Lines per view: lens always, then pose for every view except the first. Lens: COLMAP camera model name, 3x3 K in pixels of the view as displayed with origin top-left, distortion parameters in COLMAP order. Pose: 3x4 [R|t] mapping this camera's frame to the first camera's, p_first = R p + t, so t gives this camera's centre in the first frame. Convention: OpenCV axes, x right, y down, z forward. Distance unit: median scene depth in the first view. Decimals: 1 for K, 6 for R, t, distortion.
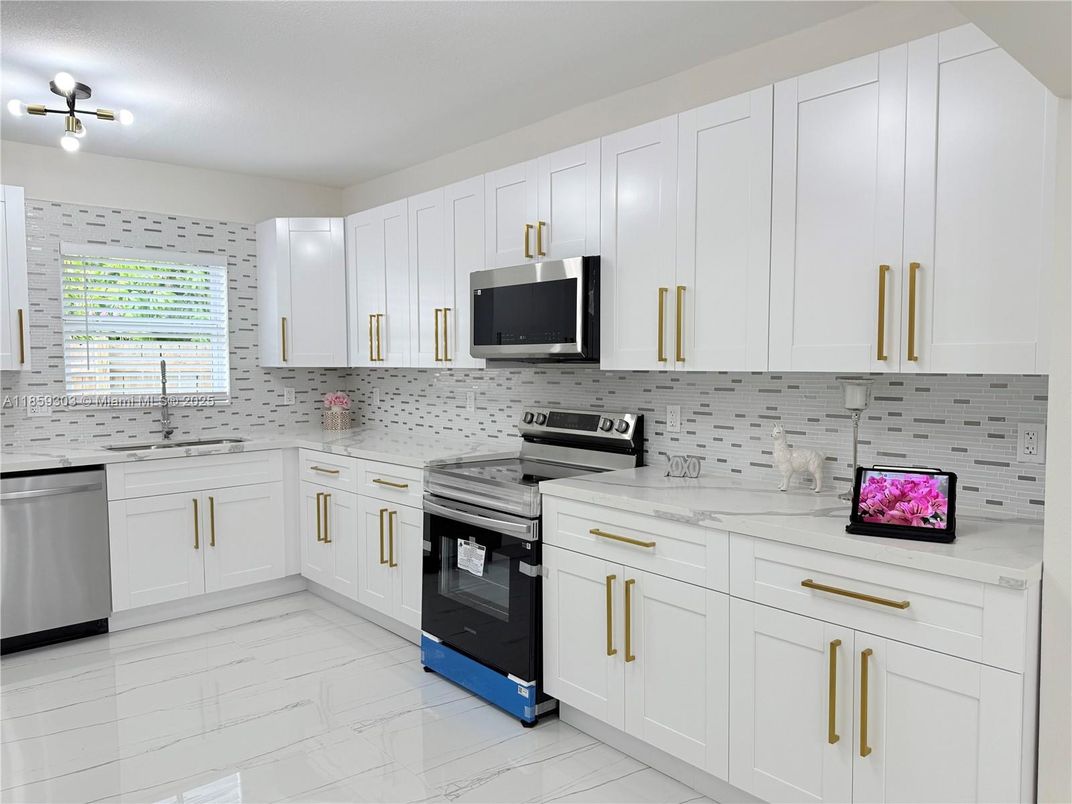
lens RADIAL K [[768.9, 0, 513.1], [0, 768.9, 398.9], [0, 0, 1]] dist [0.071939, -0.032307]
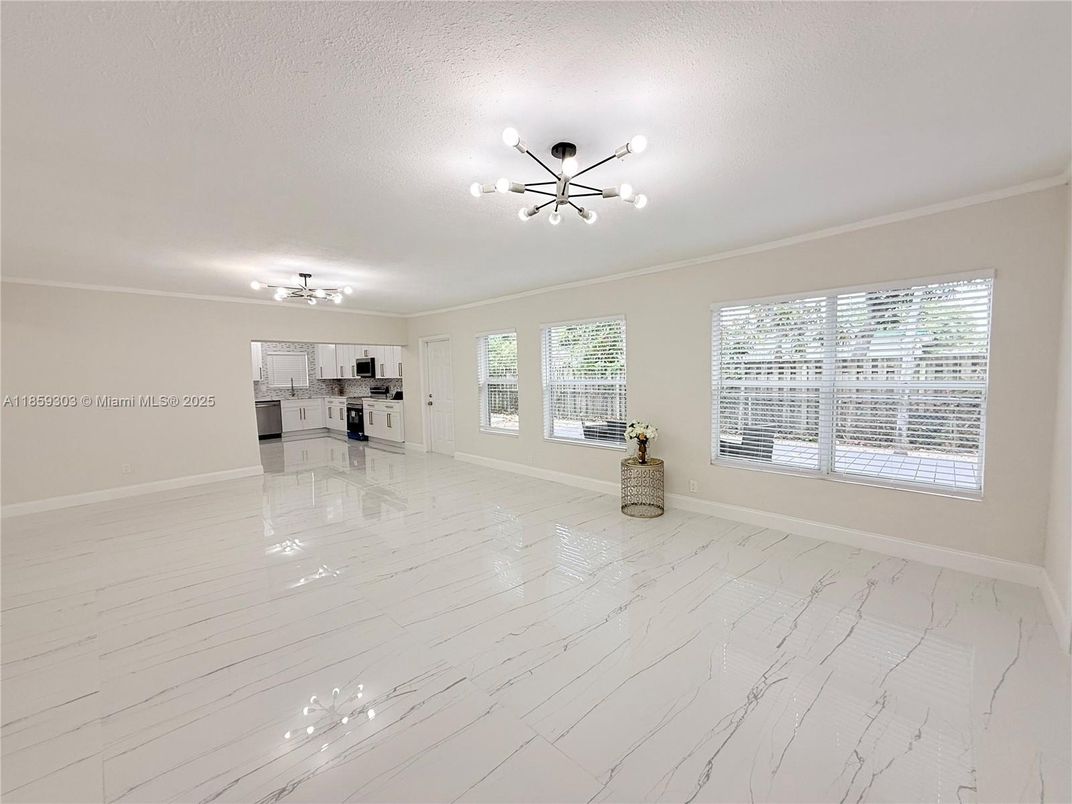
lens RADIAL K [[423.5, 0, 532.9], [0, 423.5, 402.3], [0, 0, 1]] dist [-0.019643, -0.000141]
pose [[0.993130, -0.016888, 0.115787, 0.650727], [0.015161, 0.999761, 0.015773, 0.076439], [-0.116026, -0.013909, 0.993149, -1.581914]]
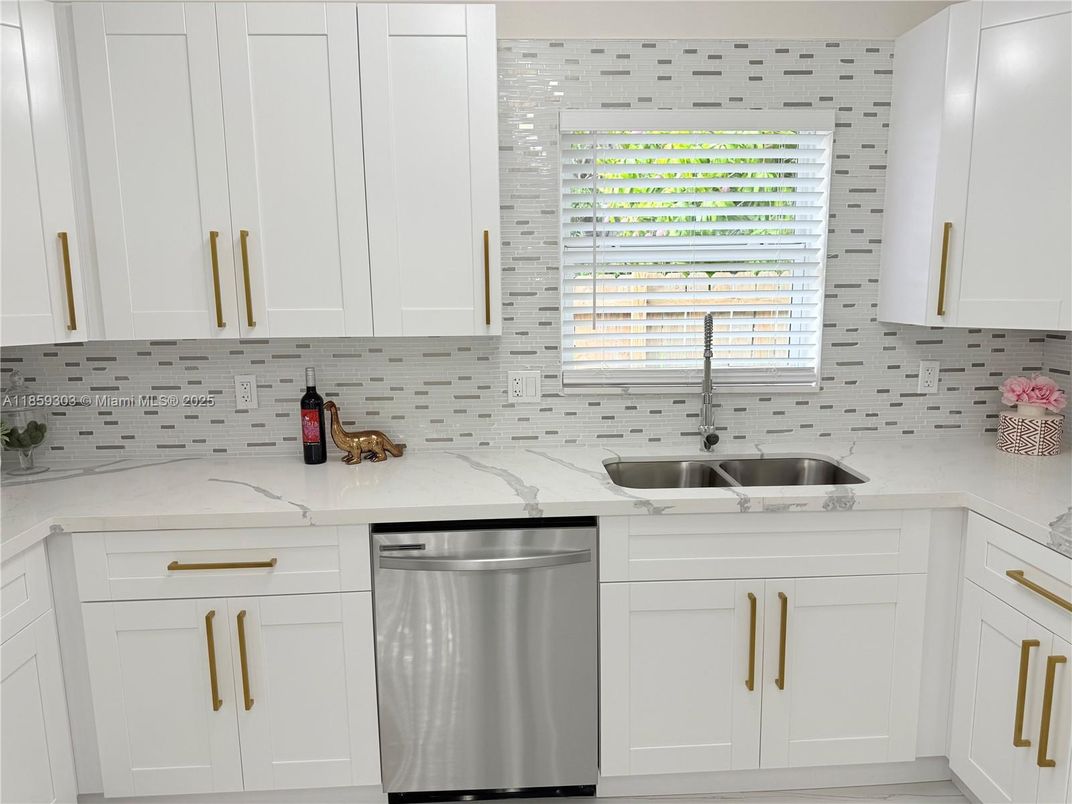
lens RADIAL K [[731.7, 0, 535.5], [0, 731.7, 379.5], [0, 0, 1]] dist [0.028988, -0.023467]
pose [[0.790974, 0.094676, -0.604481, -0.252713], [-0.025482, 0.992196, 0.122058, -0.070783], [0.611320, -0.081141, 0.787213, 0.567500]]
